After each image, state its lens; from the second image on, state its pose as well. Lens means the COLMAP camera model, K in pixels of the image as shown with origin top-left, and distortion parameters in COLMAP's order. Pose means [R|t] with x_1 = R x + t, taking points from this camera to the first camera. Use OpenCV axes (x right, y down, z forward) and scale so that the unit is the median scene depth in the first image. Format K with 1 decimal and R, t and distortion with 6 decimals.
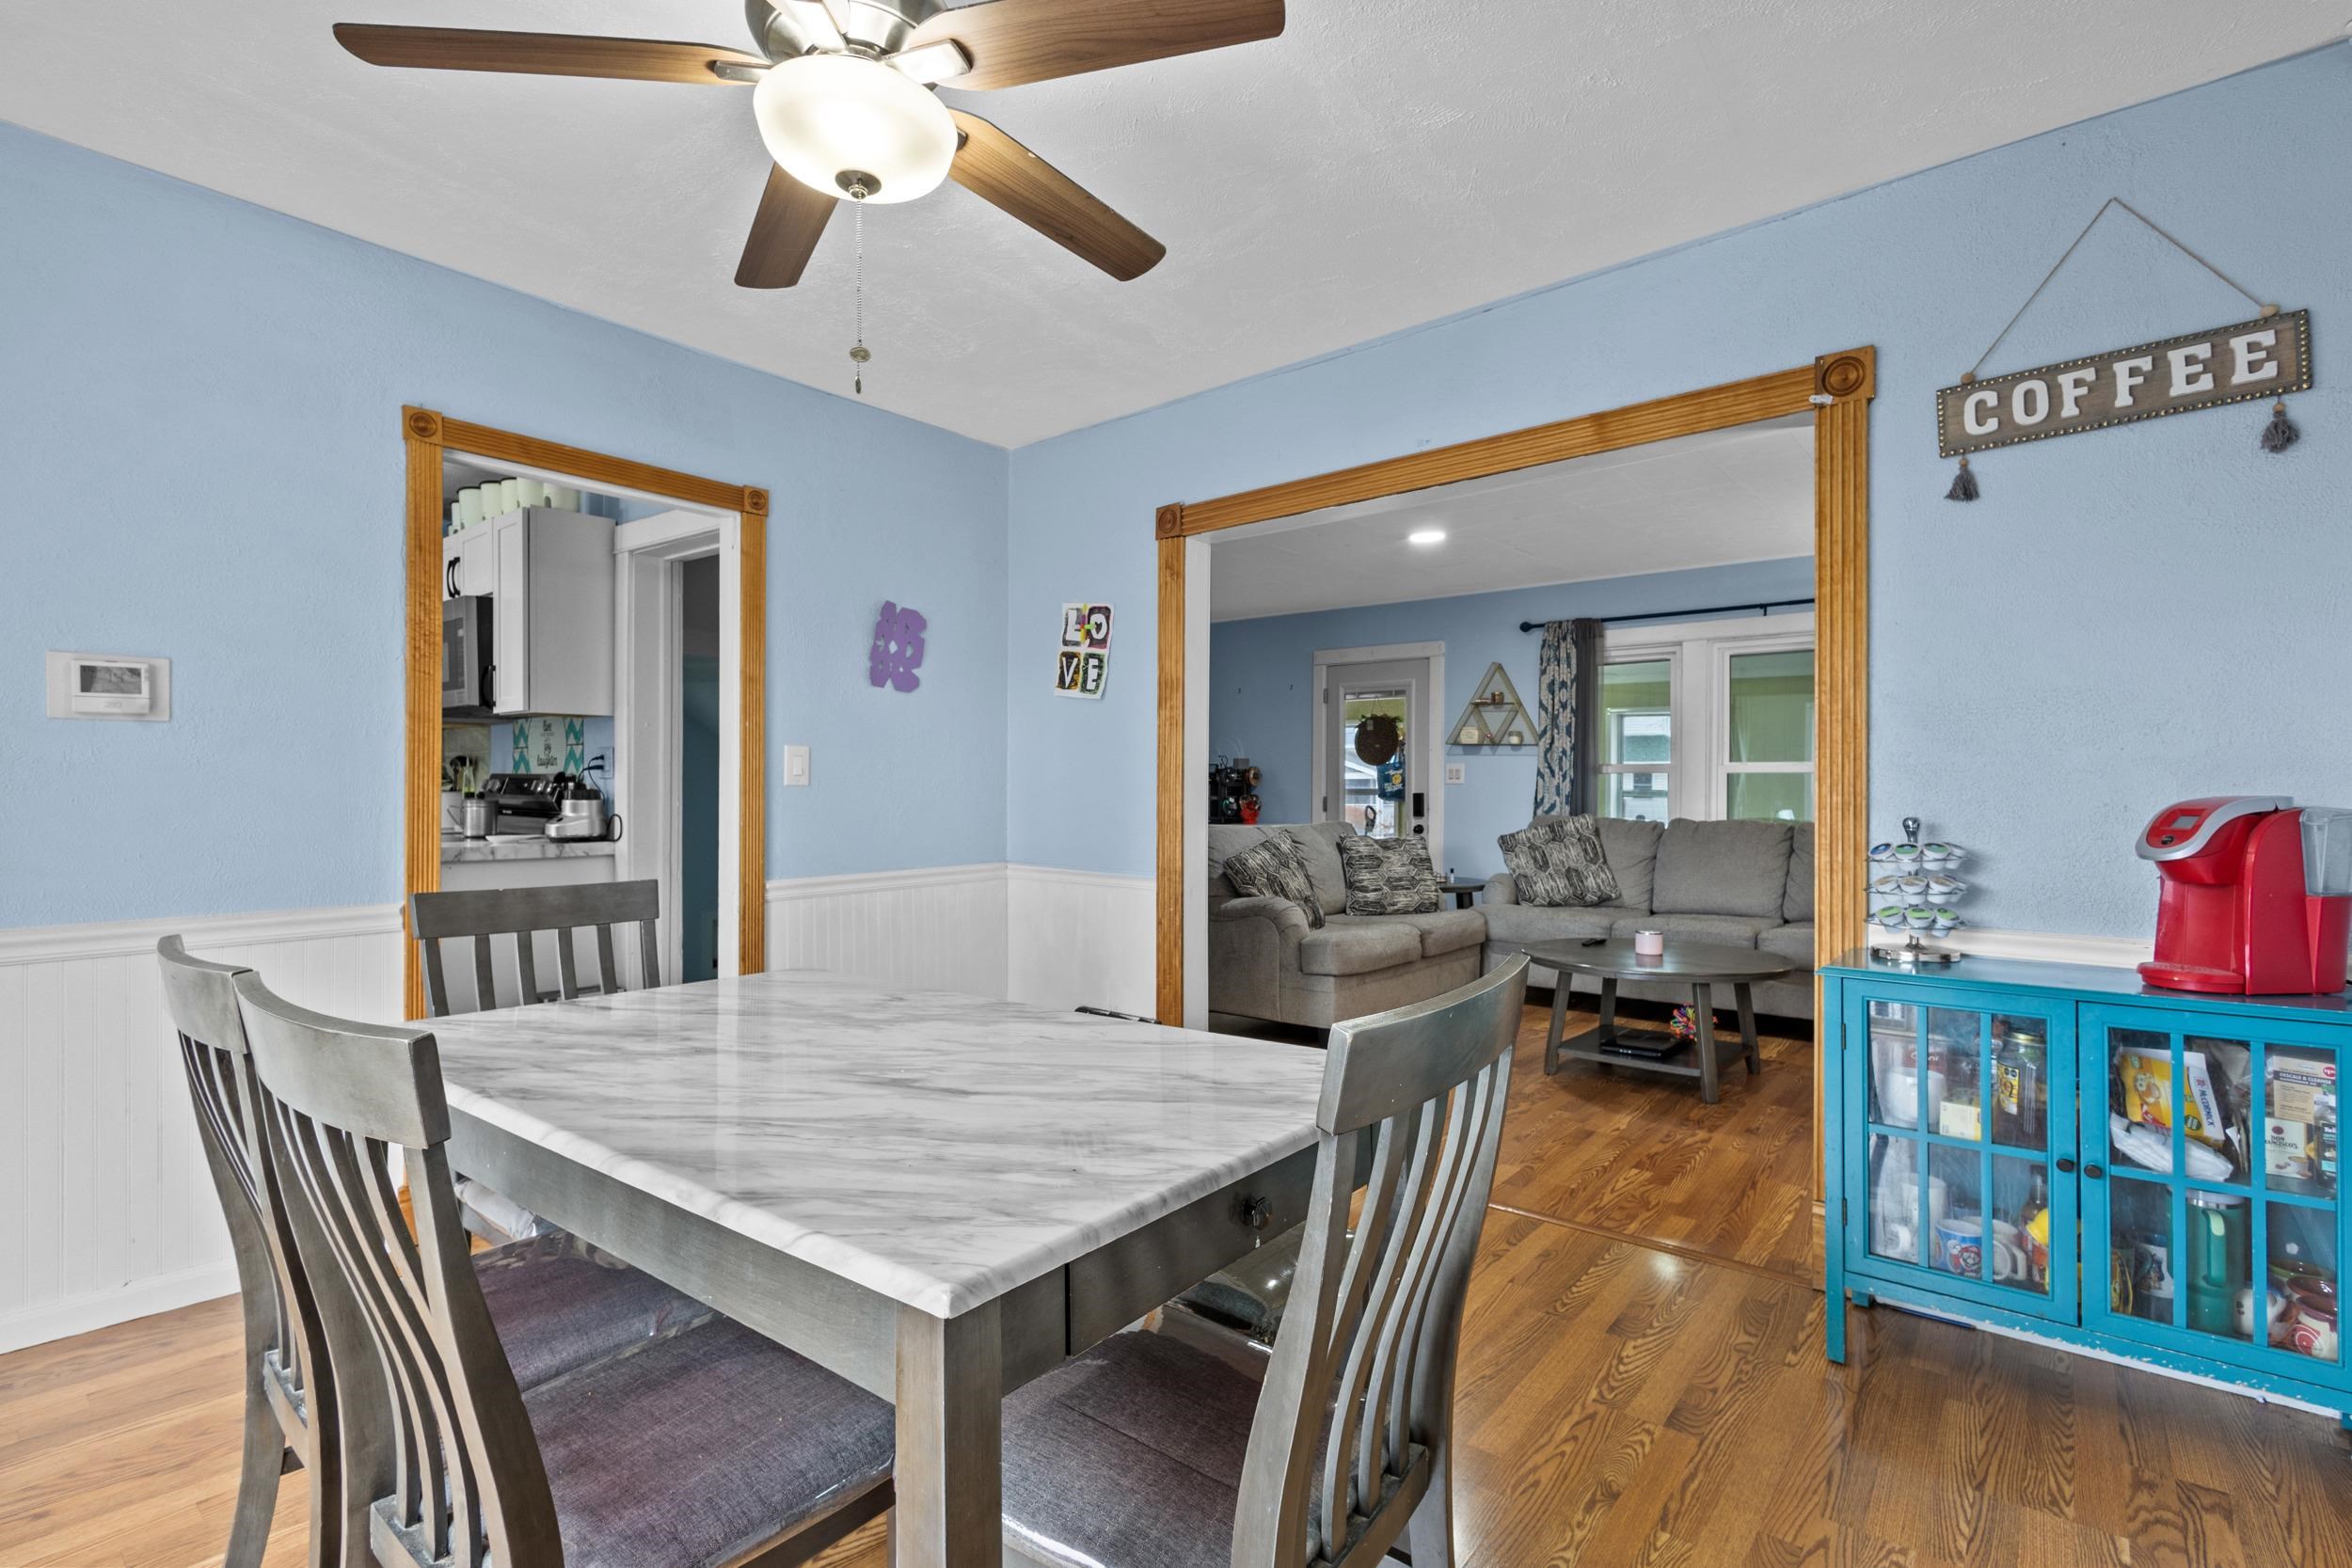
lens RADIAL K [[1079.0, 0, 1200.0], [0, 1079.0, 750.7], [0, 0, 1]] dist [0.005462, -0.002380]
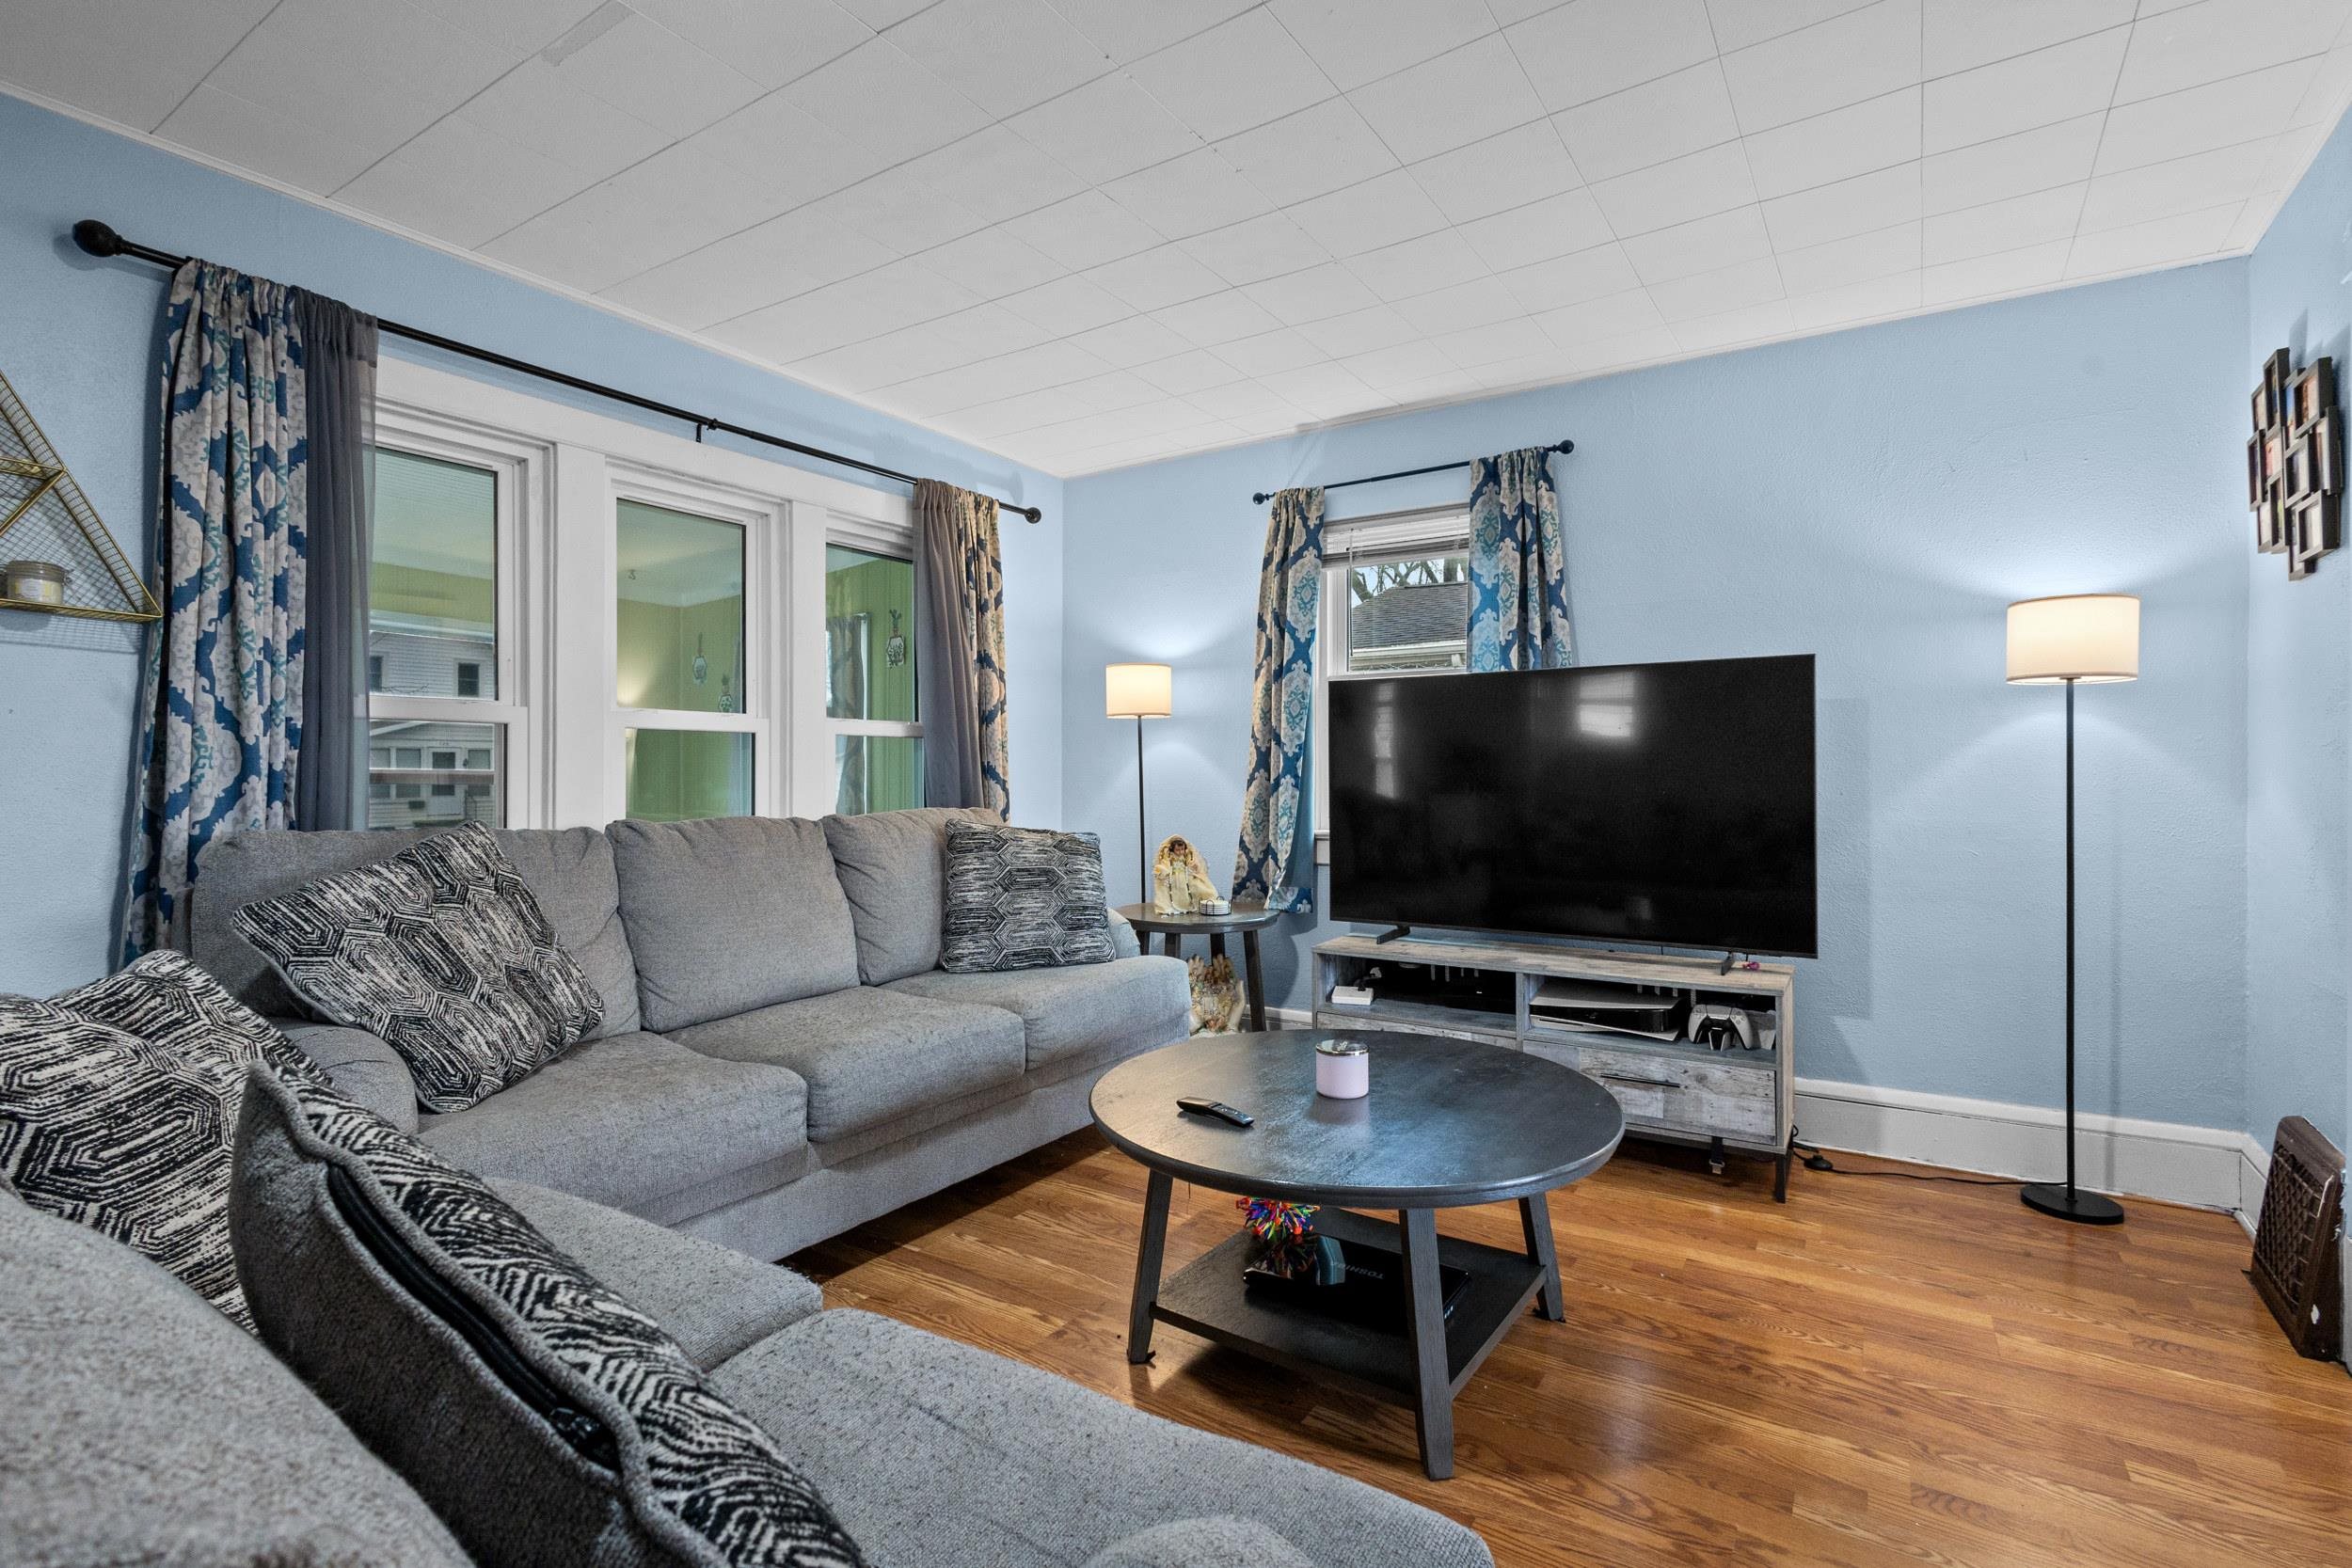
lens RADIAL K [[1079.0, 0, 1164.8], [0, 1079.0, 775.9], [0, 0, 1]] dist [0.005462, -0.002380]
pose [[-0.079674, -0.005683, 0.996805, -0.064054], [-0.033696, 0.999428, 0.003005, 0.052407], [-0.996251, -0.033349, -0.079820, 1.239889]]
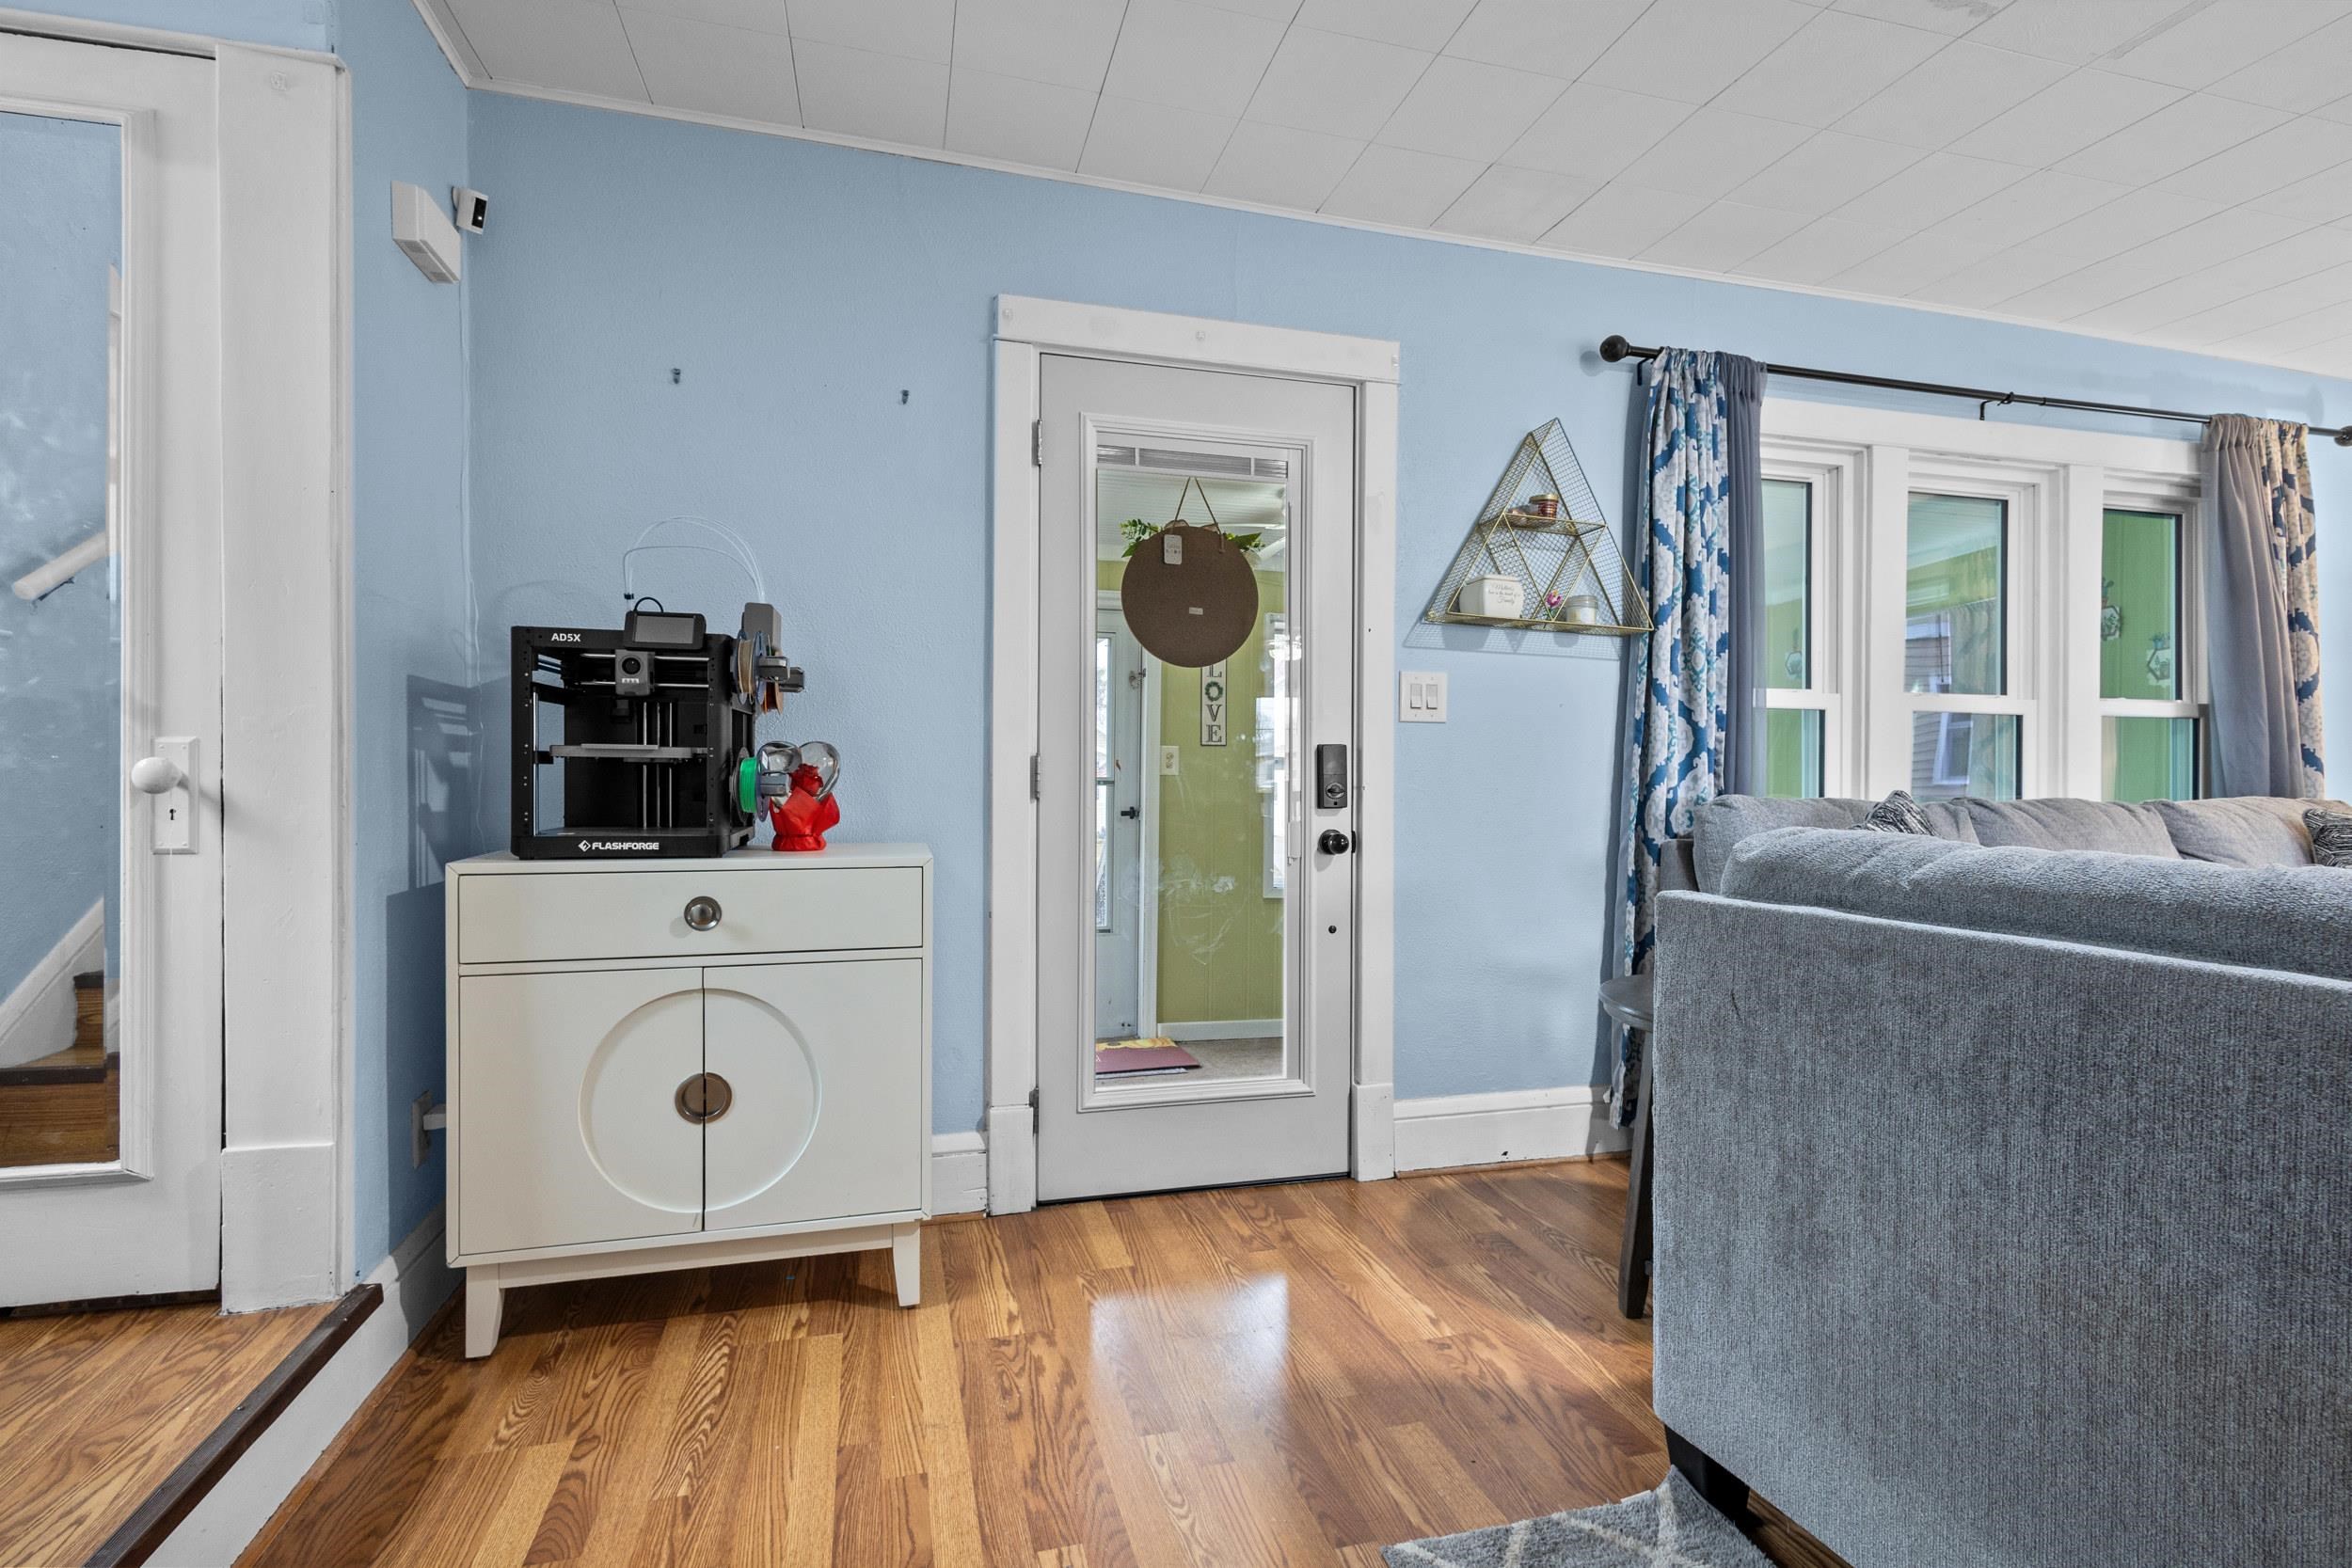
lens RADIAL K [[1079.0, 0, 1179.0], [0, 1079.0, 786.8], [0, 0, 1]] dist [0.005462, -0.002380]
pose [[0.595176, -0.007058, 0.803564, -0.235952], [-0.029628, 0.999089, 0.030720, 0.081911], [-0.803049, -0.042092, 0.594425, 1.533839]]
